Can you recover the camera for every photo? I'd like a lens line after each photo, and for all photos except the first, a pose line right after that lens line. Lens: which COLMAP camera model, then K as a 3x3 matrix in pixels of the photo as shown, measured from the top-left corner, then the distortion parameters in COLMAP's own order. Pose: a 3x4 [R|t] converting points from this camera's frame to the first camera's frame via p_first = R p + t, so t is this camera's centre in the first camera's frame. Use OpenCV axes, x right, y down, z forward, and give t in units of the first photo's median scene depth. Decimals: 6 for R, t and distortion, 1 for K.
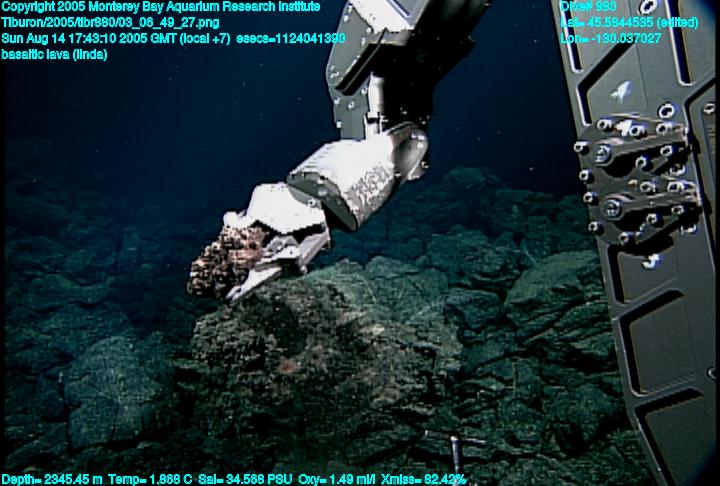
lens RADIAL K [[473.3, 0, 341.2], [0, 473.3, 275.8], [0, 0, 1]] dist [-0.083131, 0.075759]
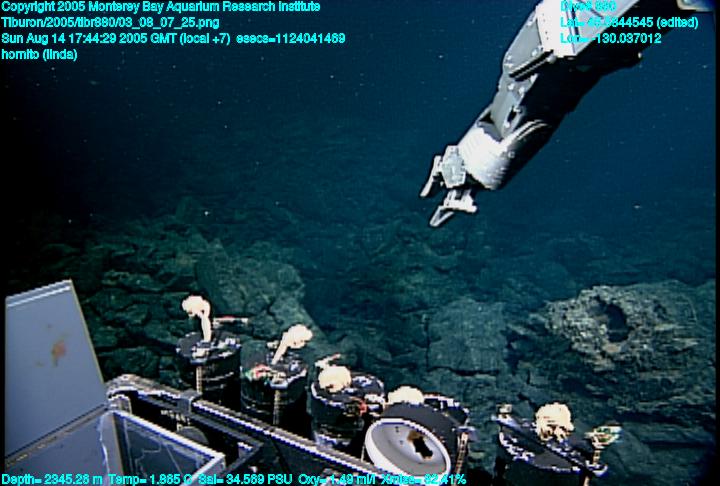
lens RADIAL K [[473.3, 0, 351.2], [0, 473.3, 279.1], [0, 0, 1]] dist [-0.083131, 0.075759]
pose [[0.807855, 0.205236, -0.552494, -0.005988], [-0.173663, 0.978685, 0.109624, -0.021976], [0.563216, 0.007388, 0.826277, -0.383454]]
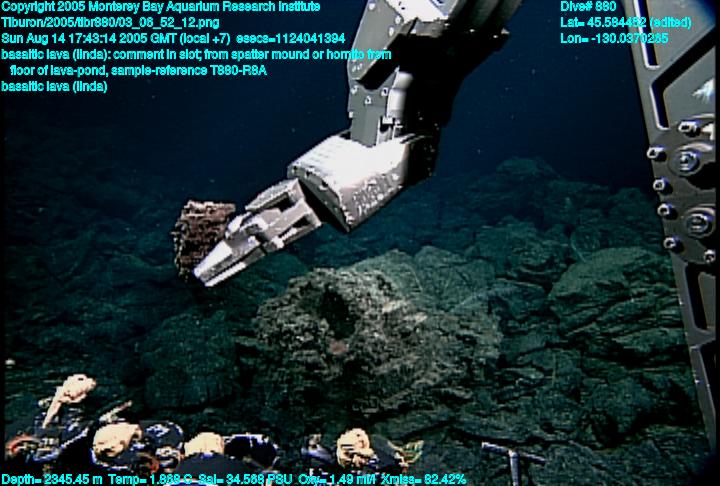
lens RADIAL K [[473.3, 0, 343.5], [0, 473.3, 275.5], [0, 0, 1]] dist [-0.083131, 0.075759]
pose [[0.993789, 0.031823, -0.106636, 0.009389], [-0.027843, 0.998867, 0.038607, -0.014743], [0.107744, -0.035398, 0.993548, -0.070361]]
